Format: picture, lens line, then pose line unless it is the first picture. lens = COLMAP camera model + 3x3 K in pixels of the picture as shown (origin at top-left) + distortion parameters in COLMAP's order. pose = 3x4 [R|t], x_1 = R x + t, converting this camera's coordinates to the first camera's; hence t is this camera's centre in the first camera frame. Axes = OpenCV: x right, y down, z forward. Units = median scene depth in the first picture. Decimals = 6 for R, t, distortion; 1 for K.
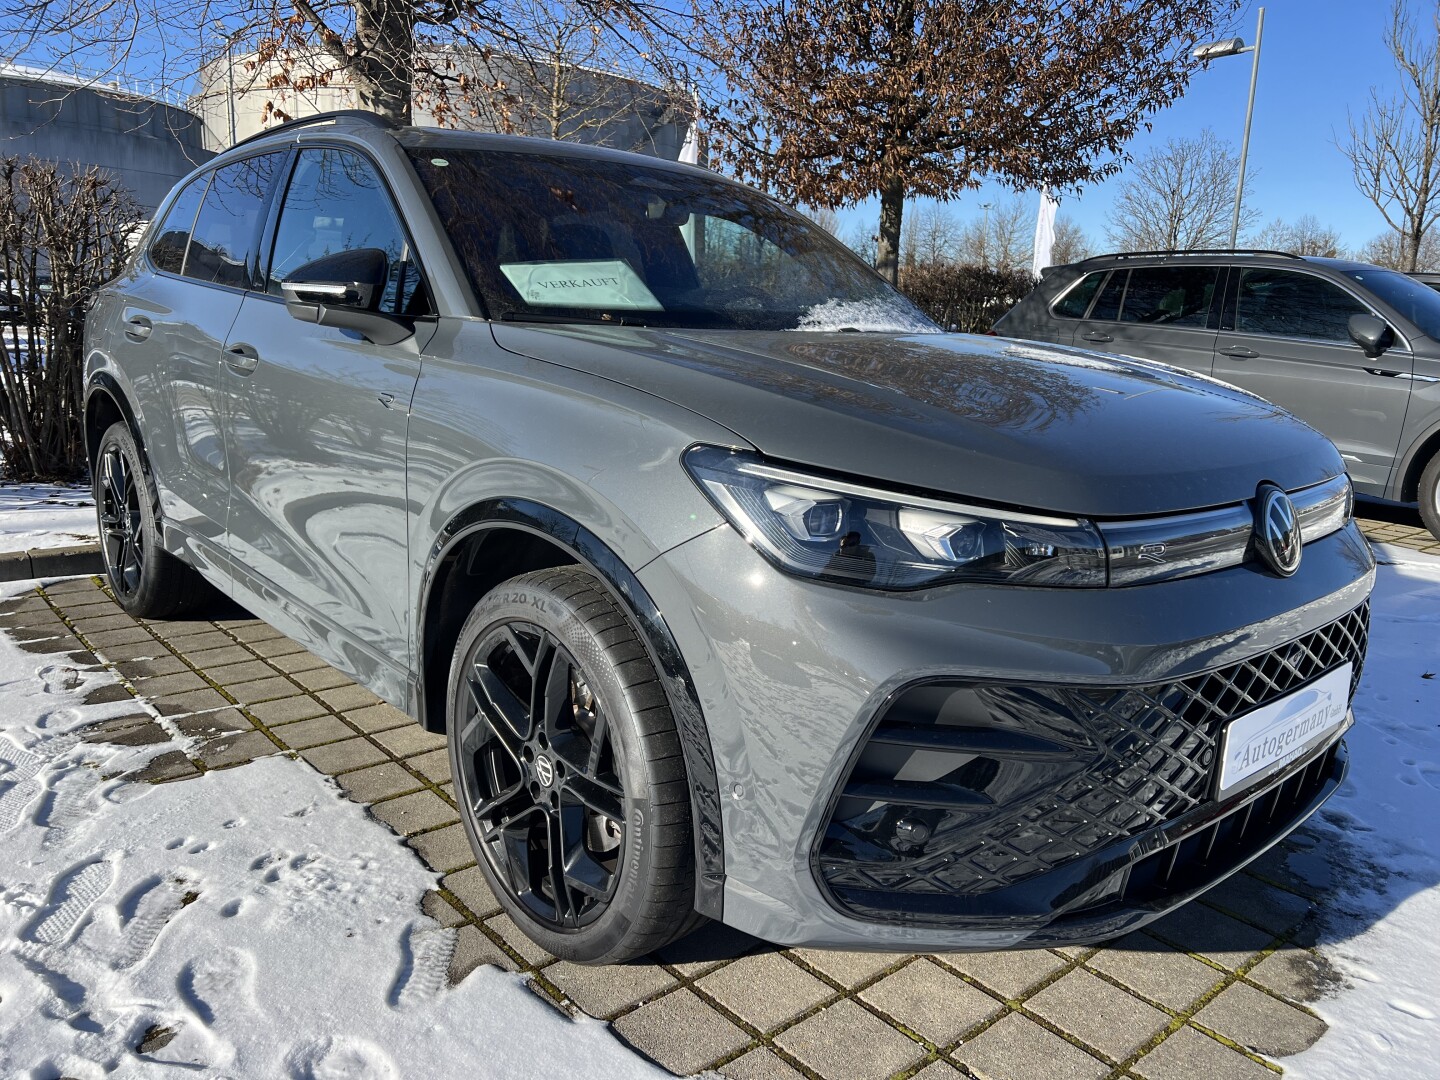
lens RADIAL K [[1065.4, 0, 725.3], [0, 1065.4, 545.1], [0, 0, 1]] dist [0.055663, -0.059836]
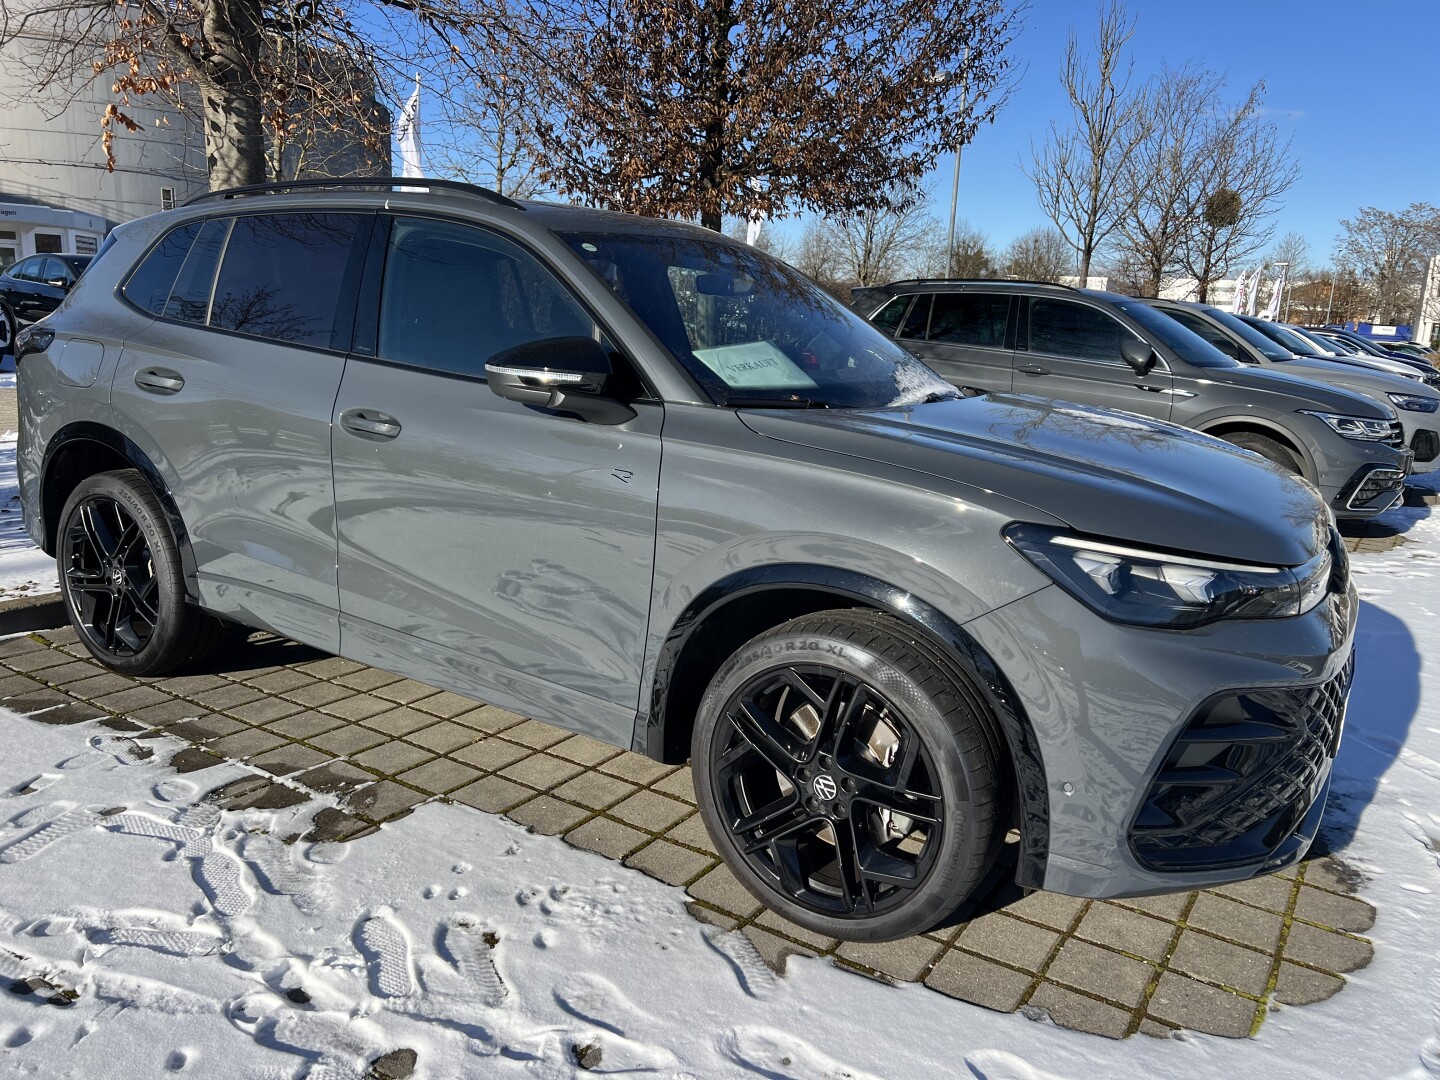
lens RADIAL K [[1065.4, 0, 725.3], [0, 1065.4, 545.1], [0, 0, 1]] dist [0.055663, -0.059836]
pose [[0.961674, -0.047985, 0.269962, -0.492621], [0.044310, 0.998824, 0.019694, -0.075247], [-0.270590, -0.006977, 0.962669, -0.103089]]
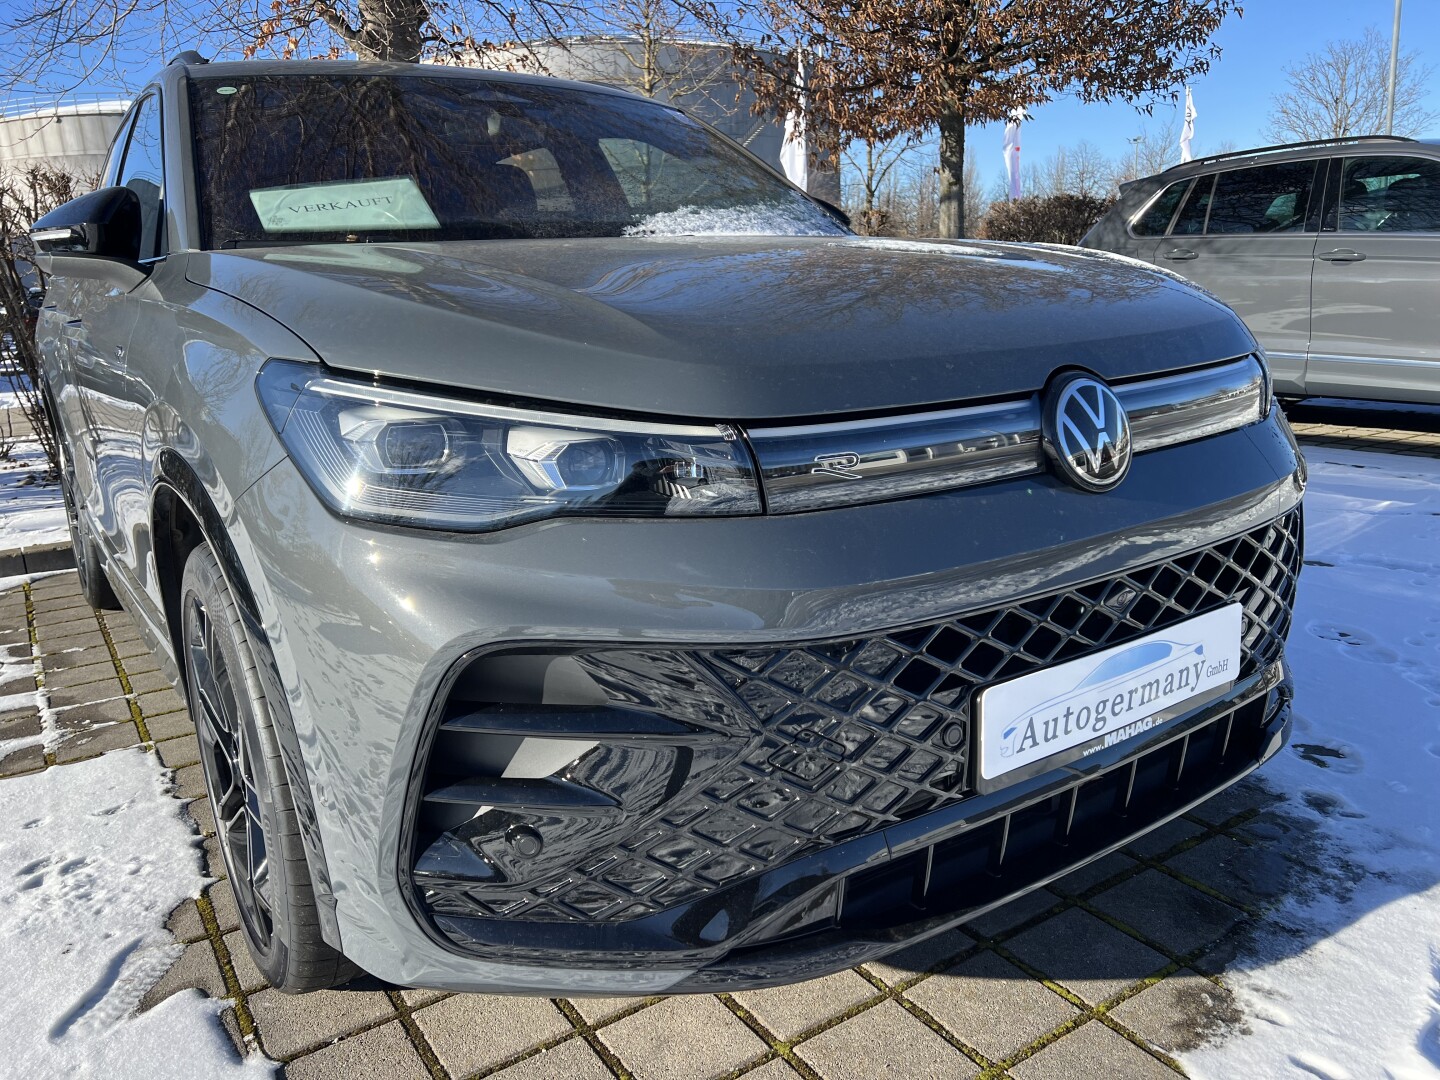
lens RADIAL K [[1068.4, 0, 718.0], [0, 1068.4, 544.4], [0, 0, 1]] dist [0.049863, -0.050321]
pose [[0.987866, -0.046624, -0.148147, 0.286637], [0.050116, 0.998545, 0.019926, 0.029186], [0.147002, -0.027109, 0.988765, 0.172275]]
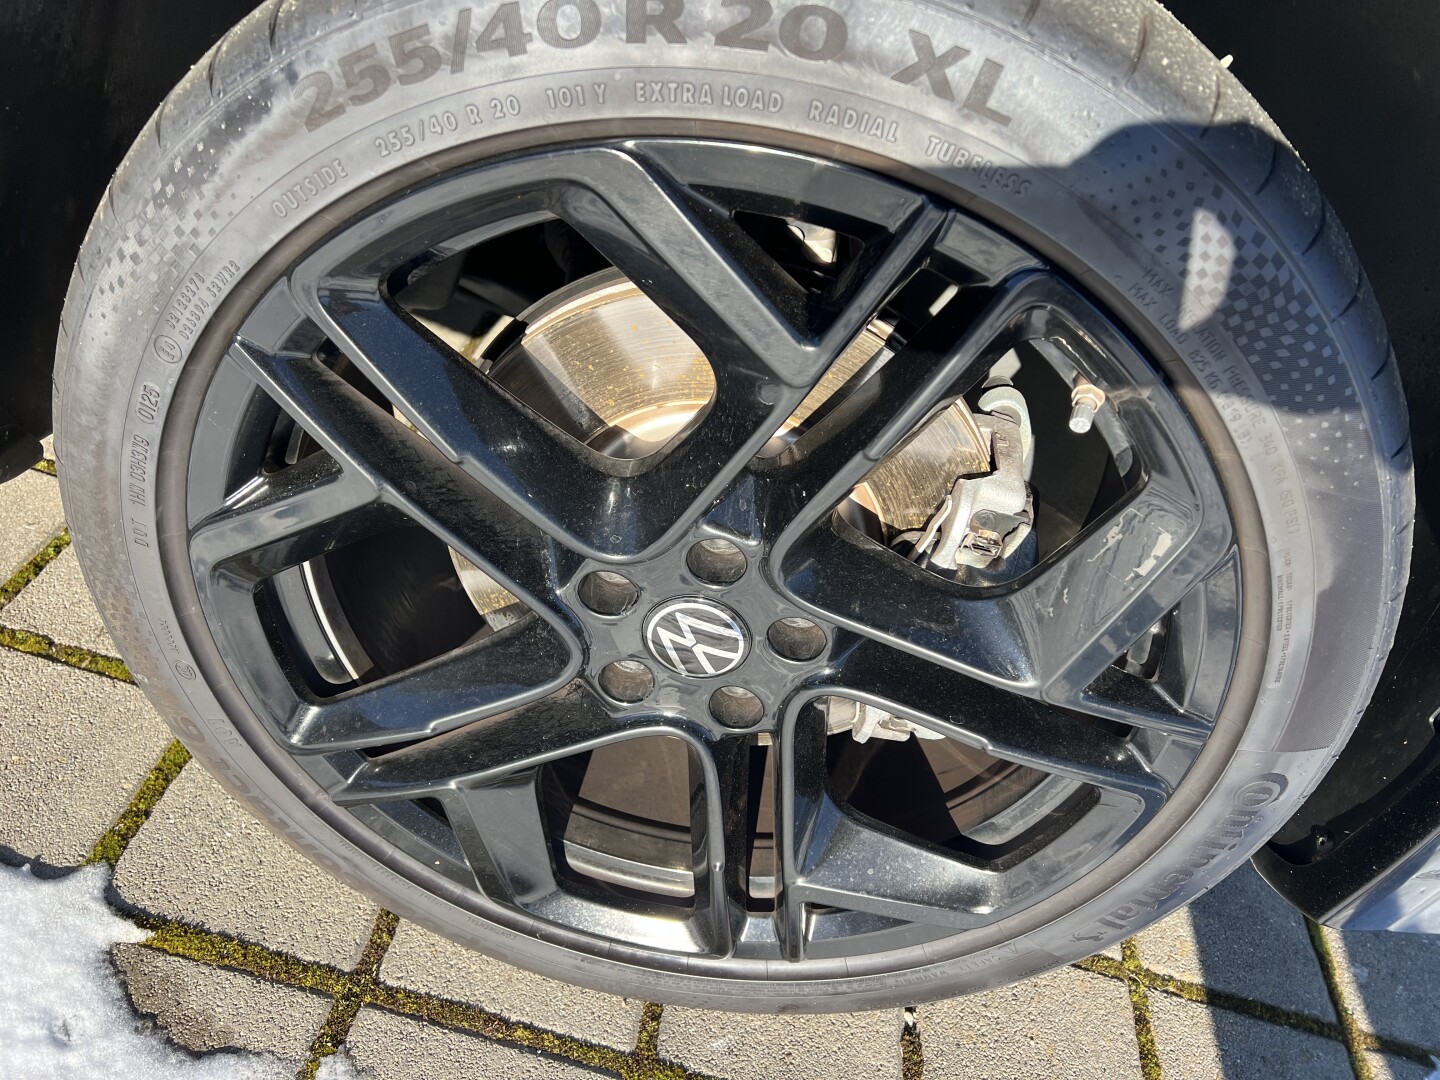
lens RADIAL K [[1068.4, 0, 718.0], [0, 1068.4, 544.4], [0, 0, 1]] dist [0.049863, -0.050321]
pose [[0.731709, -0.279855, 0.621516, -0.289818], [-0.110924, 0.850782, 0.513679, 0.024404], [-0.672531, -0.444805, 0.591482, 0.698096]]
